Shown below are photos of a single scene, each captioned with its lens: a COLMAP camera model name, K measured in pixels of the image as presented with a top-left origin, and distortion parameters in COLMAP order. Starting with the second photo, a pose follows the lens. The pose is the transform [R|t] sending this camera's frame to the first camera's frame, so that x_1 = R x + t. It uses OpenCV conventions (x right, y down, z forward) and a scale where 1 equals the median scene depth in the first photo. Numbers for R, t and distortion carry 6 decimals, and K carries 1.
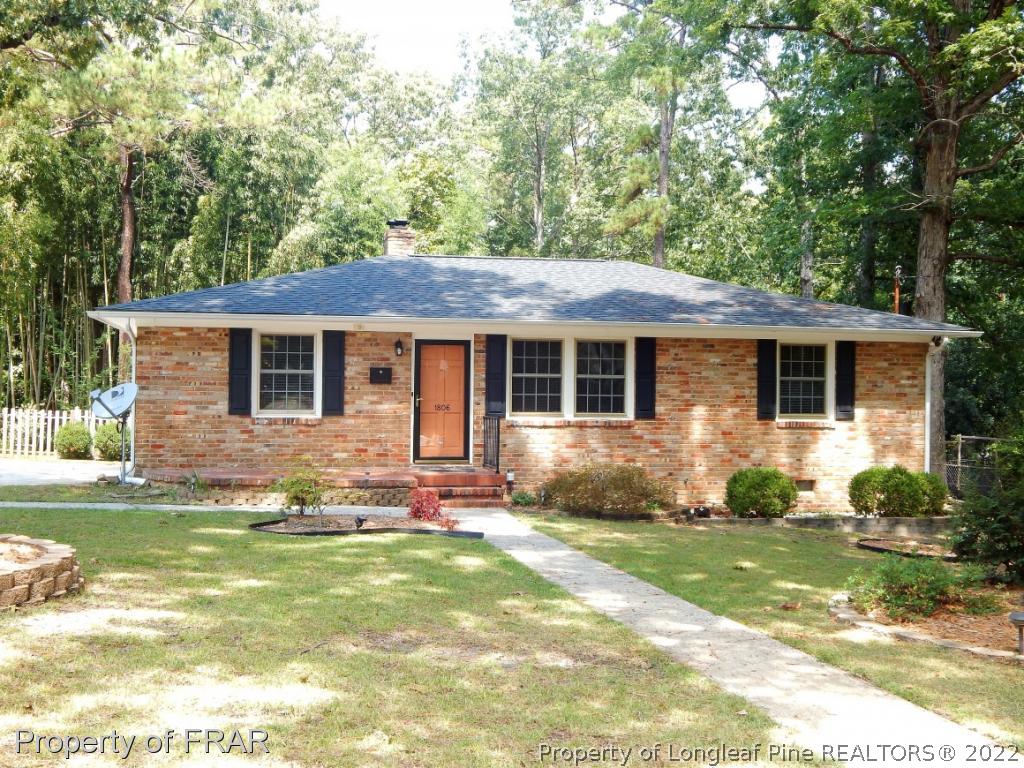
lens RADIAL K [[1323.3, 0, 509.7], [0, 1323.3, 408.5], [0, 0, 1]] dist [-0.086070, -0.048994]
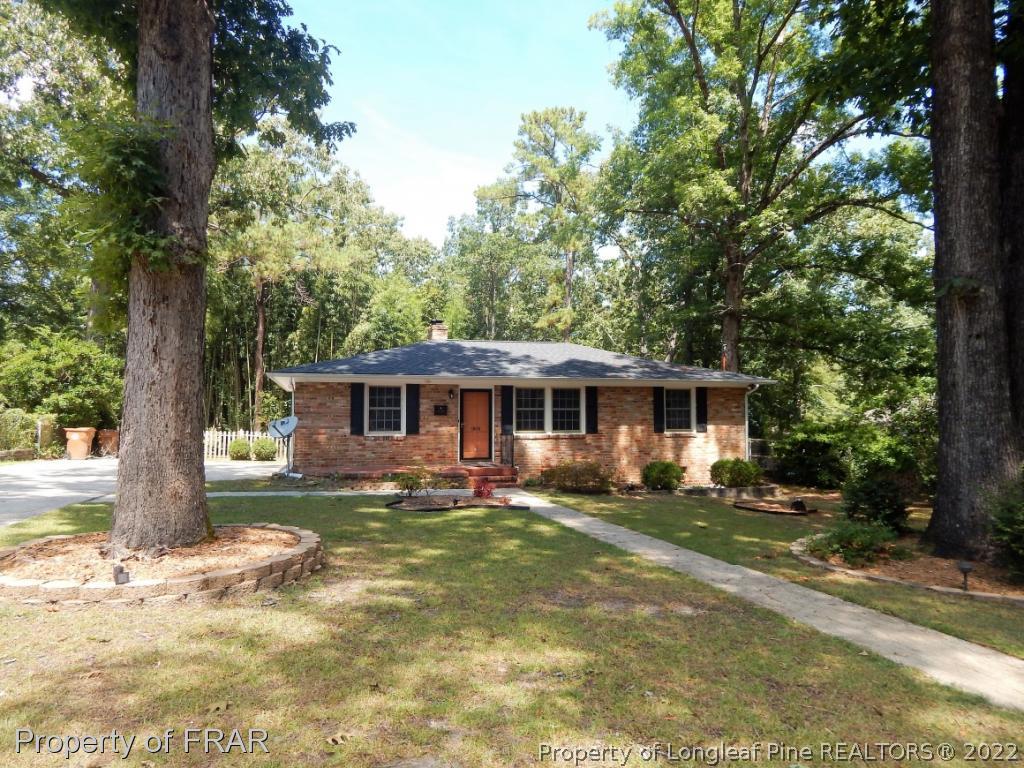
lens RADIAL K [[712.2, 0, 517.8], [0, 712.2, 378.9], [0, 0, 1]] dist [-0.063658, 0.001481]
pose [[0.995680, -0.007239, 0.092571, -0.080246], [0.013073, 0.997955, -0.062575, -0.006312], [-0.091929, 0.063515, 0.993738, 0.079489]]
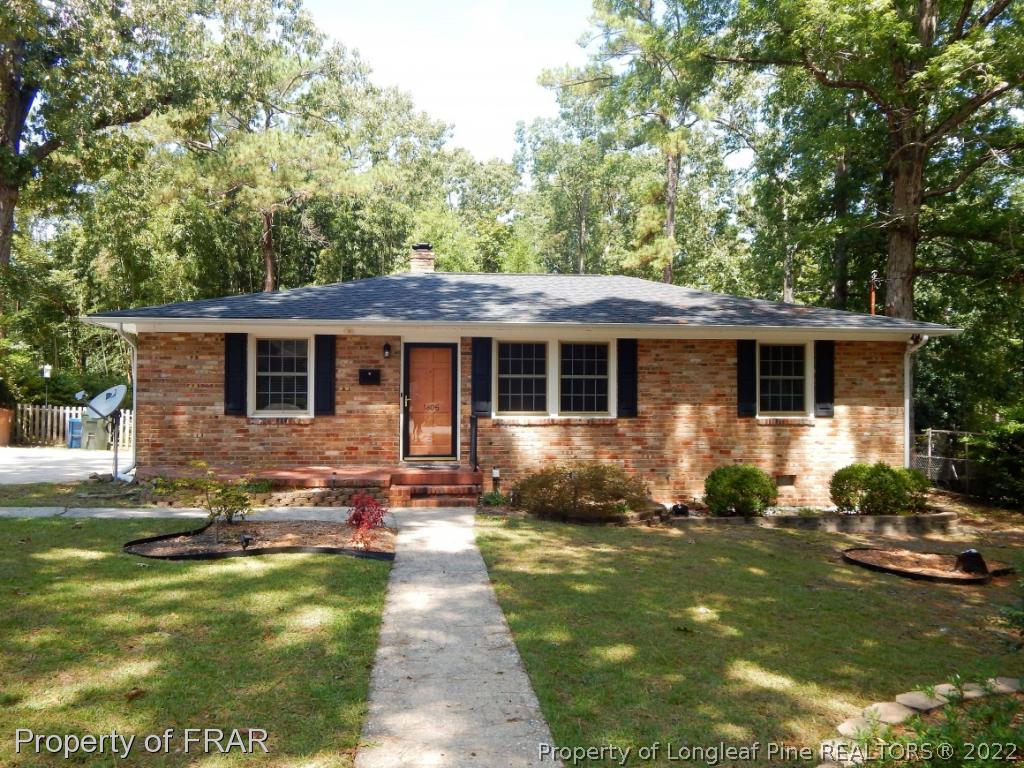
lens RADIAL K [[872.2, 0, 512.0], [0, 872.2, 384.0], [0, 0, 1]] dist [-0.045835, -0.003863]
pose [[0.995791, -0.008365, -0.091270, 0.075130], [0.005730, 0.999560, -0.029095, 0.001322], [0.091473, 0.028450, 0.995401, 0.309291]]
